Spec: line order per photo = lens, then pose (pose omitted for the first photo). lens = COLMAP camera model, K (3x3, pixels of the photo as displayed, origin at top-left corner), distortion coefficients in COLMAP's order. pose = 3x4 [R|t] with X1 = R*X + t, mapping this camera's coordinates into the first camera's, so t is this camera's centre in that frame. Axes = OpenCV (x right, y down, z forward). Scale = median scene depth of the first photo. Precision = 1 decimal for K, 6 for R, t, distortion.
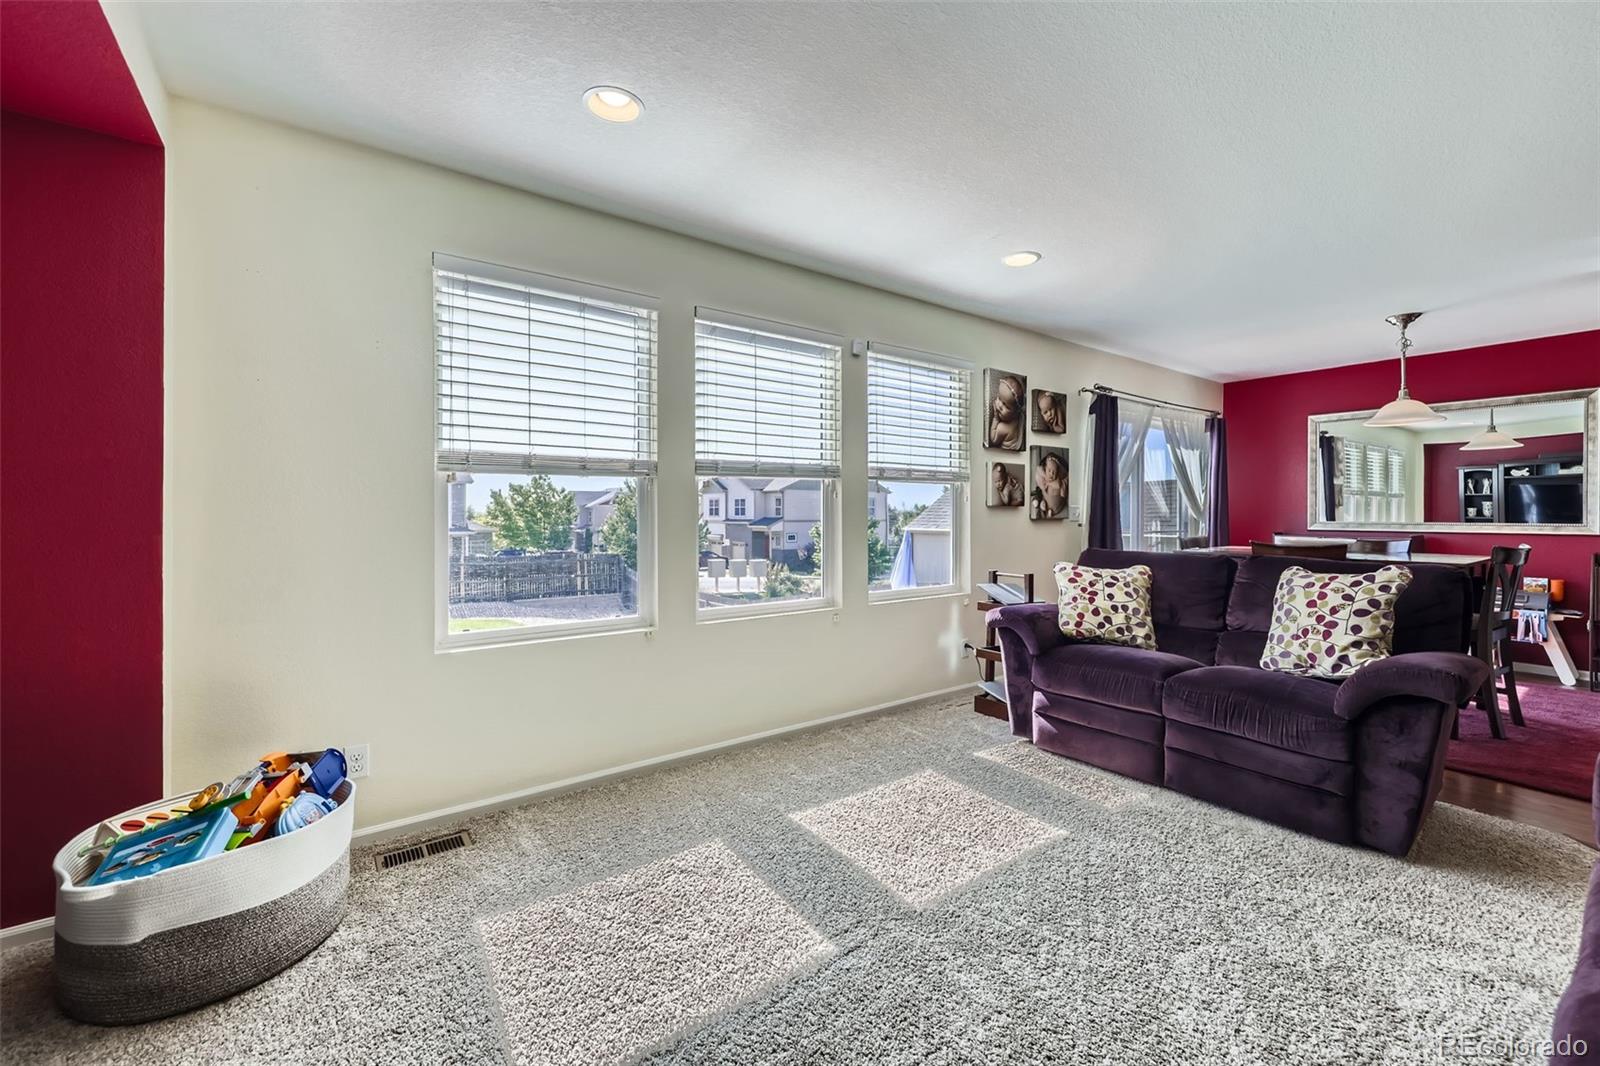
lens RADIAL K [[647.5, 0, 799.4], [0, 647.5, 511.4], [0, 0, 1]] dist [0.006955, -0.000035]
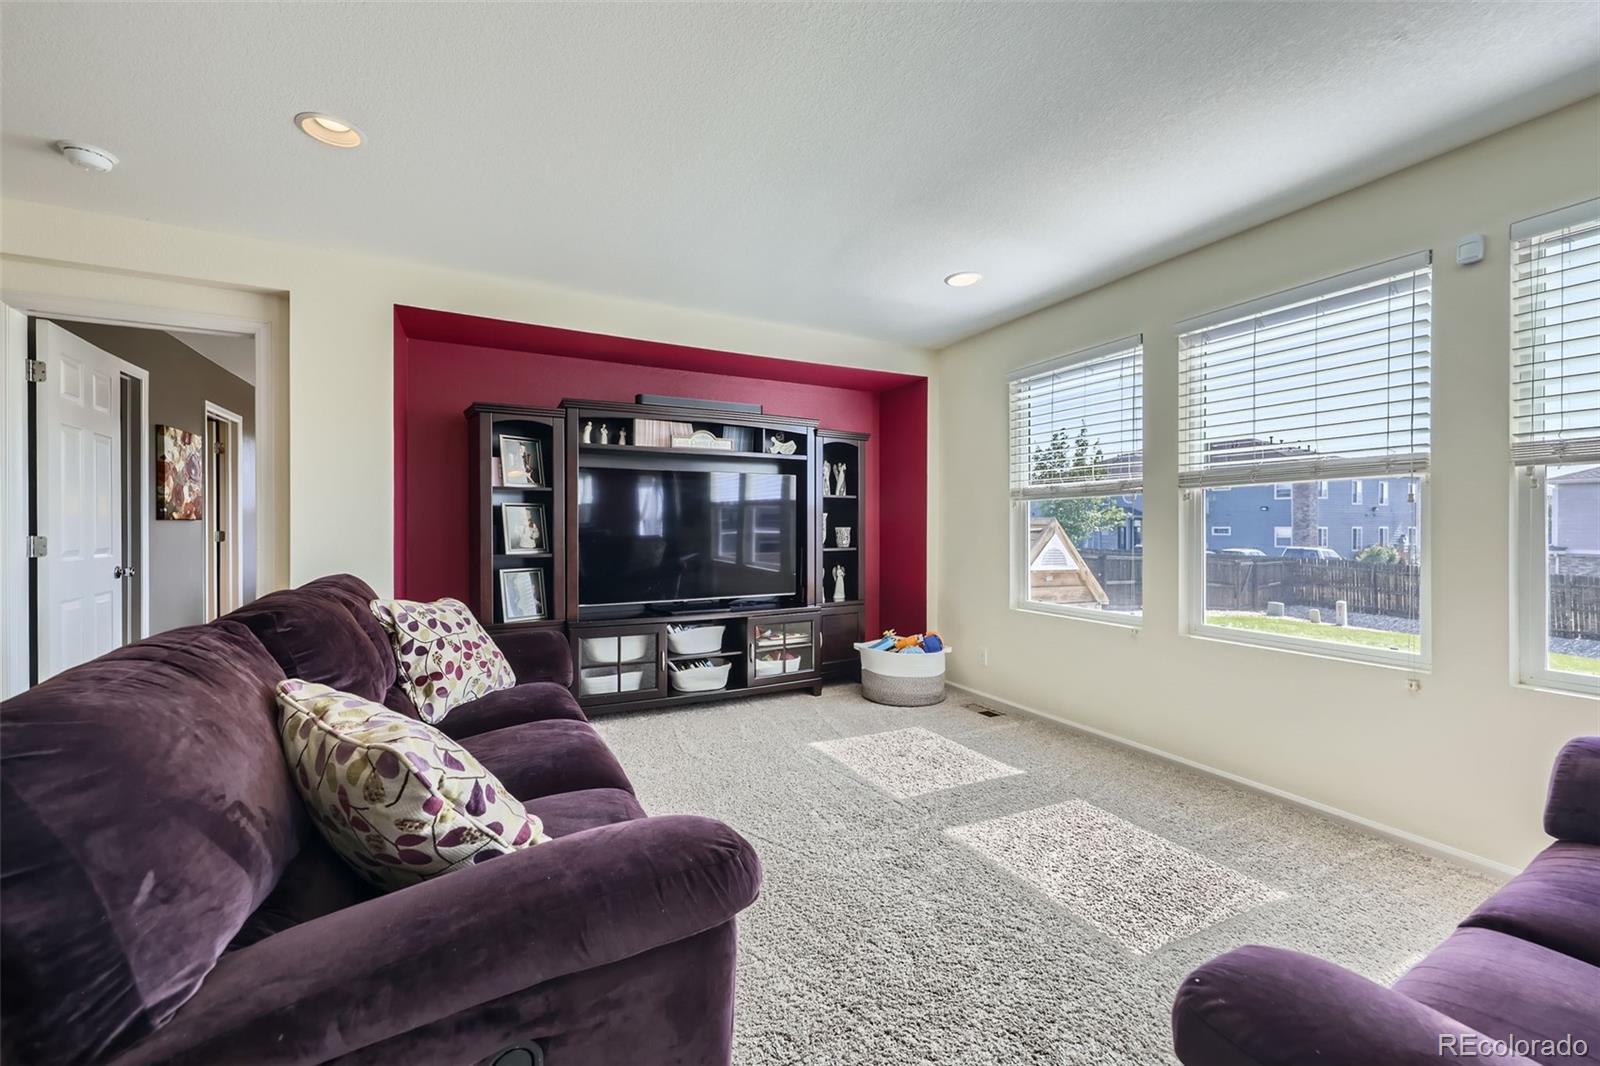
lens RADIAL K [[629.4, 0, 797.3], [0, 629.4, 524.2], [0, 0, 1]] dist [0.006741, -0.000200]
pose [[-0.157967, -0.004626, -0.987434, 0.649191], [0.002984, 0.999982, -0.005163, 0.002917], [0.987440, -0.003762, -0.157951, 0.397101]]
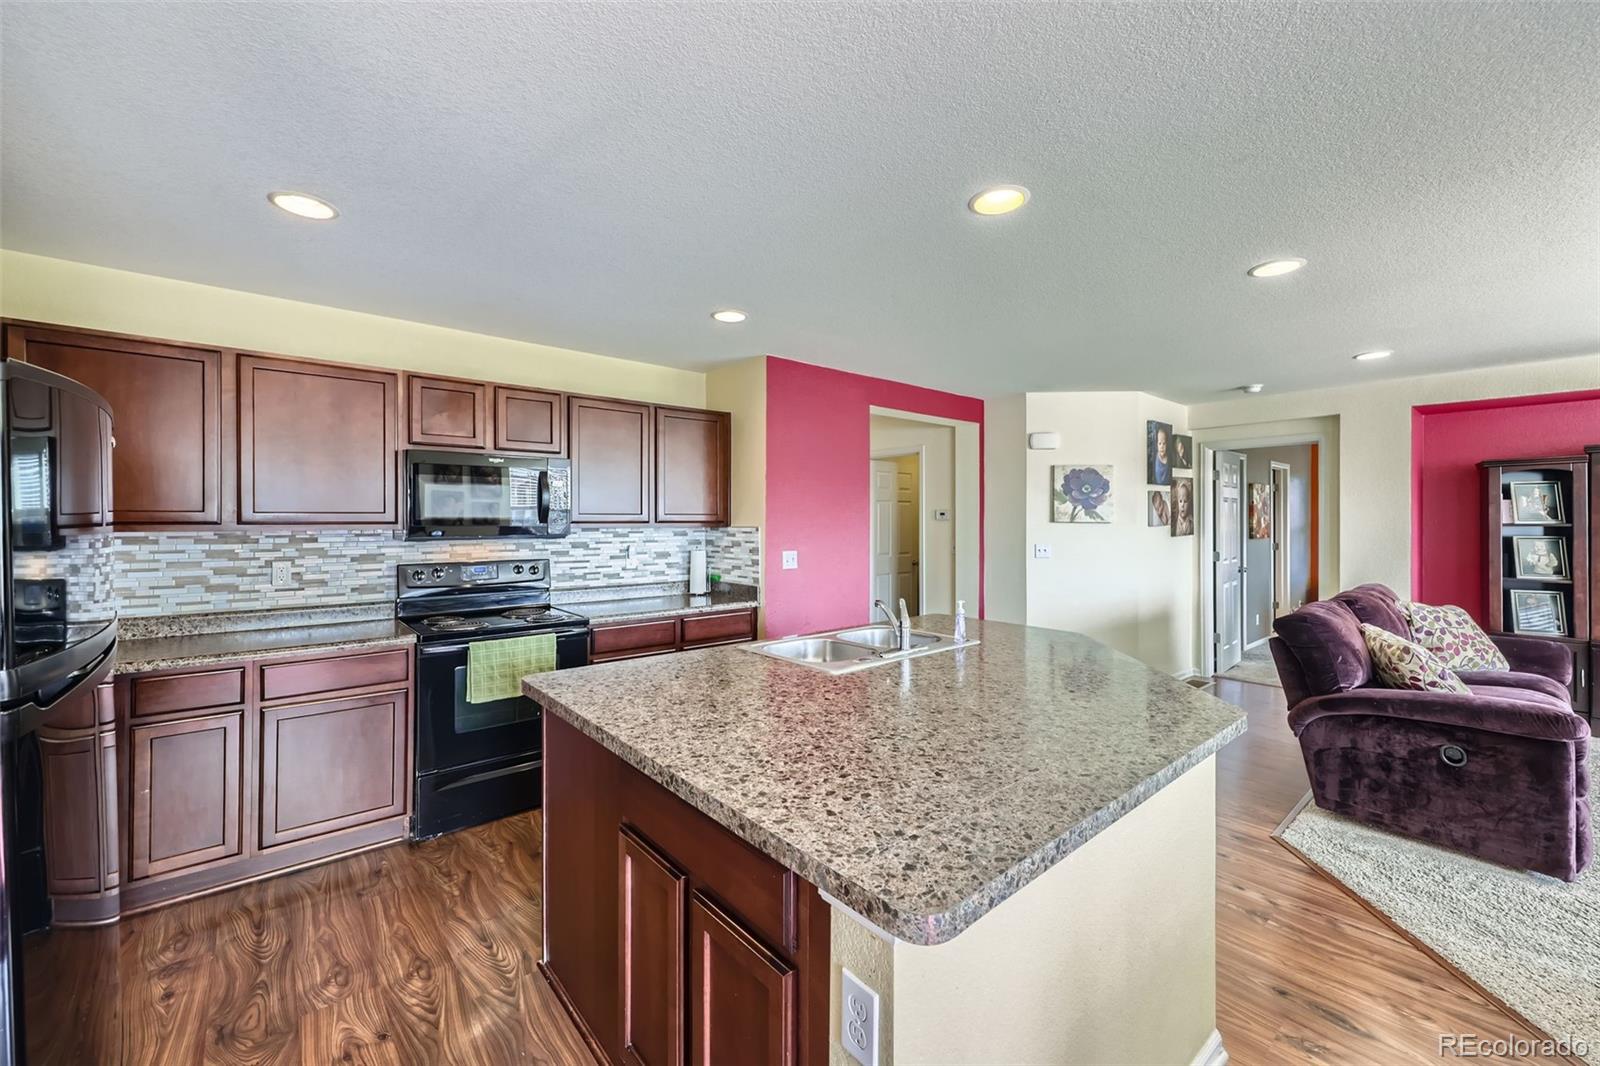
lens RADIAL K [[629.4, 0, 797.3], [0, 629.4, 524.2], [0, 0, 1]] dist [0.006741, -0.000200]
pose [[-0.997562, 0.000129, -0.069786, 1.132423], [0.000015, 0.999999, 0.001633, -0.051950], [0.069786, 0.001628, -0.997561, 0.834787]]
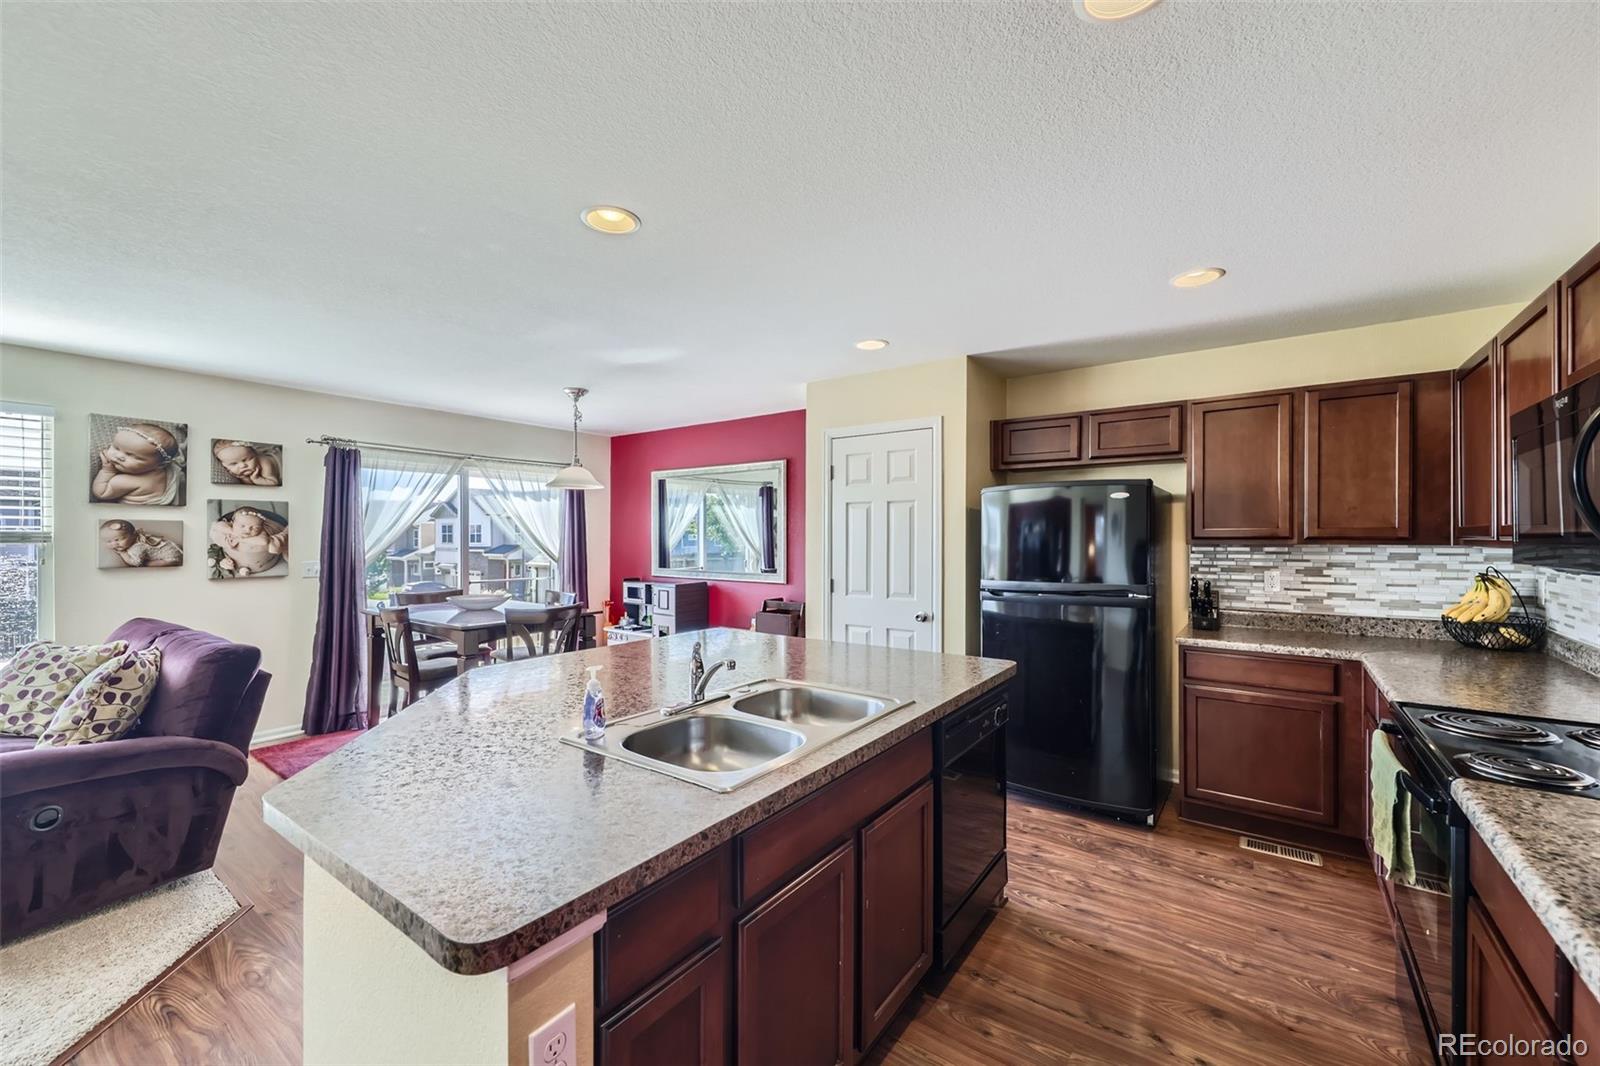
lens RADIAL K [[639.6, 0, 797.6], [0, 639.6, 541.4], [0, 0, 1]] dist [0.004728, -0.000214]
pose [[0.952562, -0.002046, 0.304336, 0.936012], [-0.000757, 0.999958, 0.009093, -0.054073], [-0.304342, -0.008892, 0.952521, -0.133963]]
